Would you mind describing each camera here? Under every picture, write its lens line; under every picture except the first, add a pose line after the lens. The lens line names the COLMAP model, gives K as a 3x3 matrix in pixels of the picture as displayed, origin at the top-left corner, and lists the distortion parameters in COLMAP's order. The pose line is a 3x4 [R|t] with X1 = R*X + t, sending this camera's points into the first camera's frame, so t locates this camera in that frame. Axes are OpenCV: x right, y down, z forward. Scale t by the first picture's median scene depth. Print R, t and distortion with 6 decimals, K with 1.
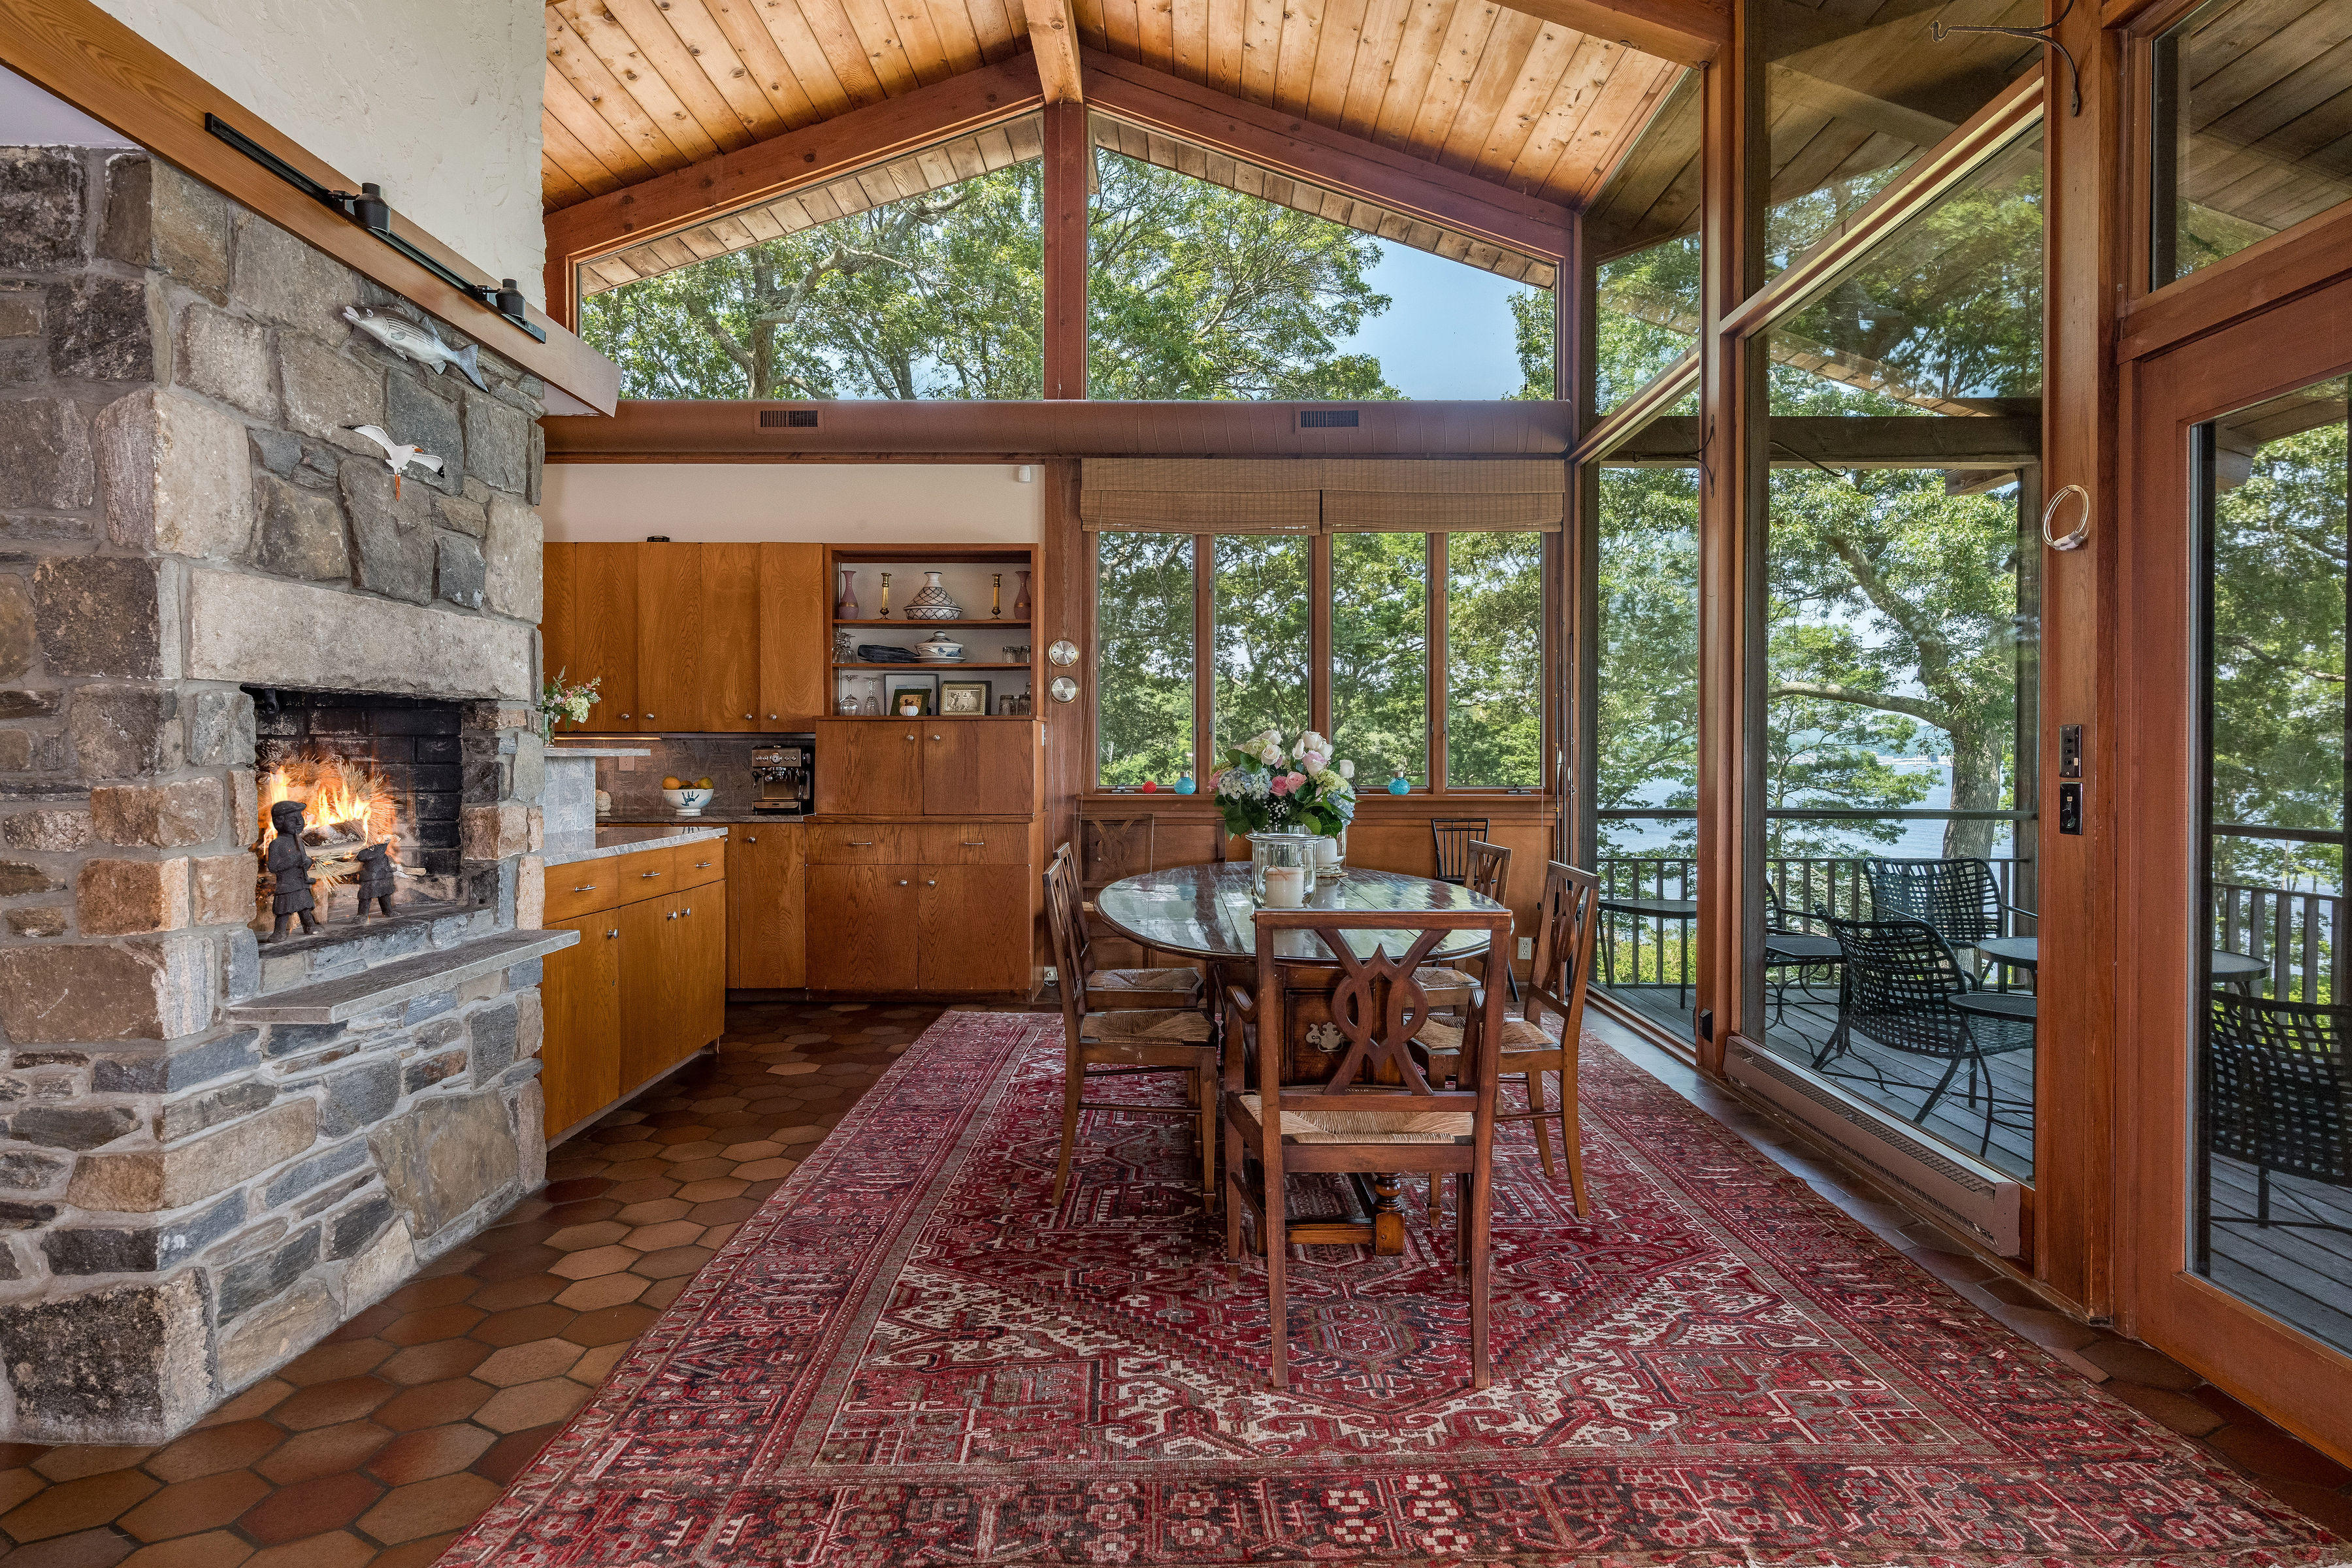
lens RADIAL K [[1267.7, 0, 1177.2], [0, 1267.7, 769.8], [0, 0, 1]] dist [0.002612, -0.000628]
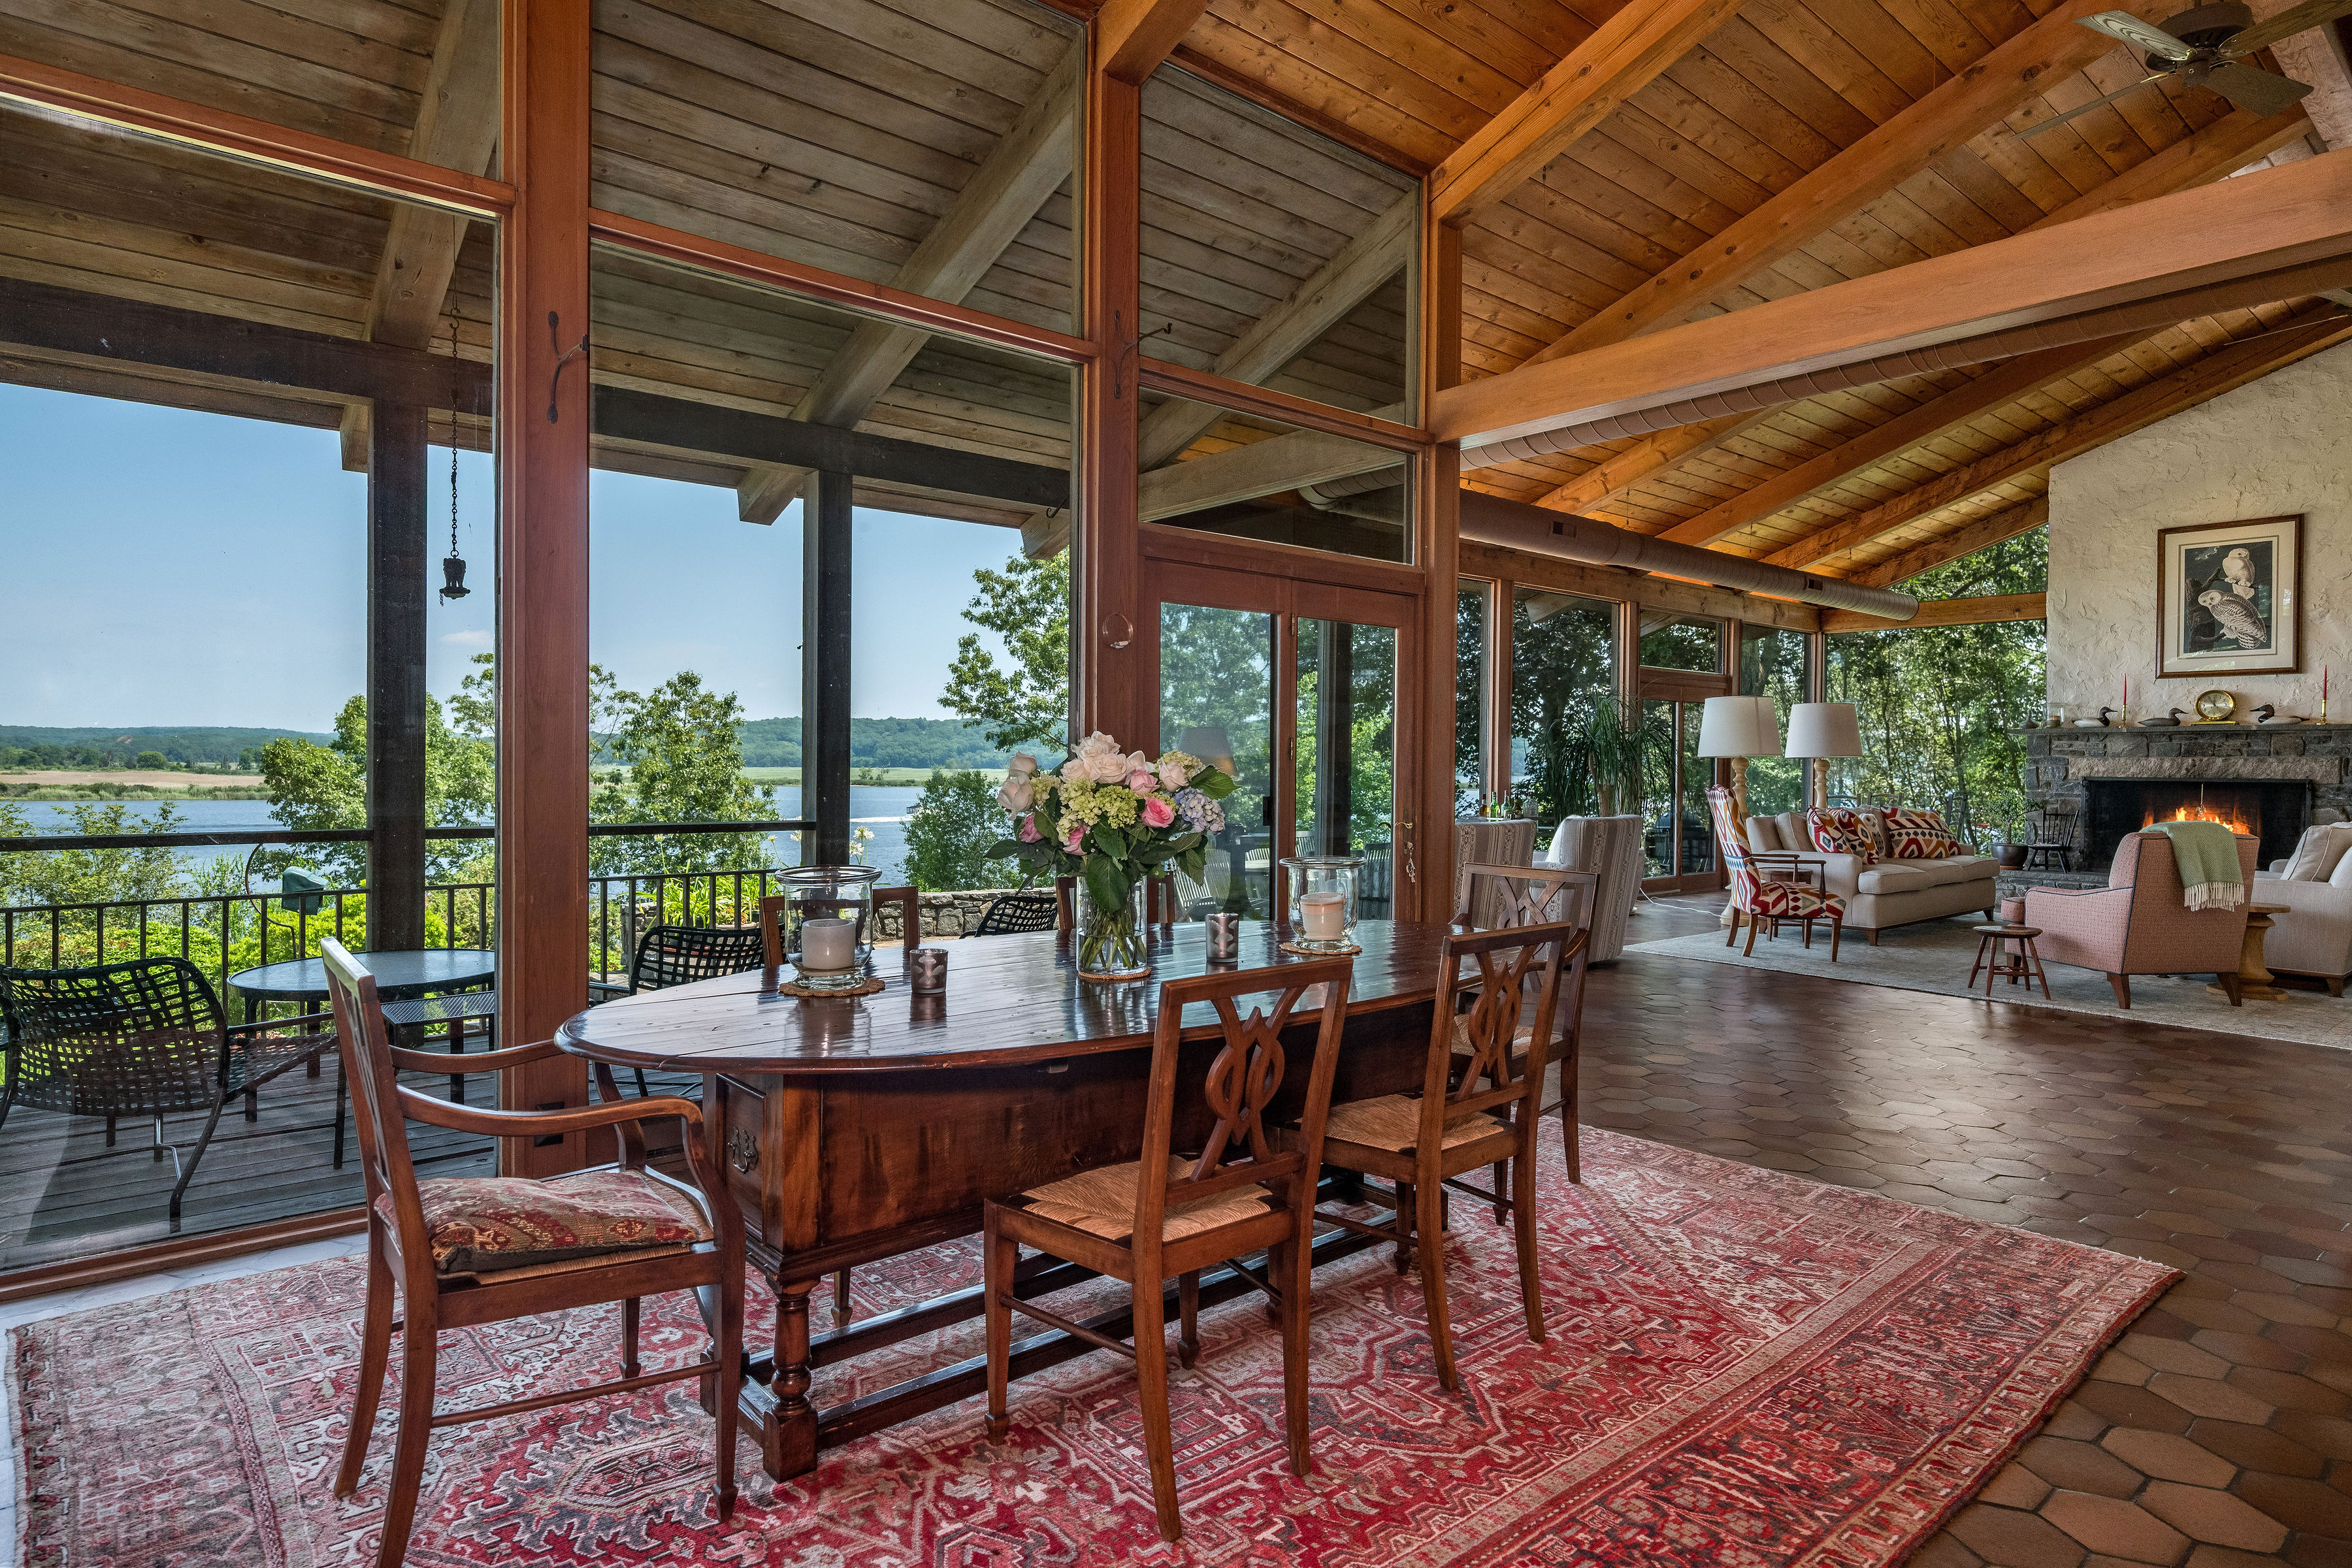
lens RADIAL K [[1267.7, 0, 1183.9], [0, 1267.7, 773.7], [0, 0, 1]] dist [0.002612, -0.000628]
pose [[-0.649998, -0.014934, 0.759789, -0.670493], [-0.000849, 0.999821, 0.018926, -0.034443], [-0.759935, 0.011657, -0.649895, 2.045366]]
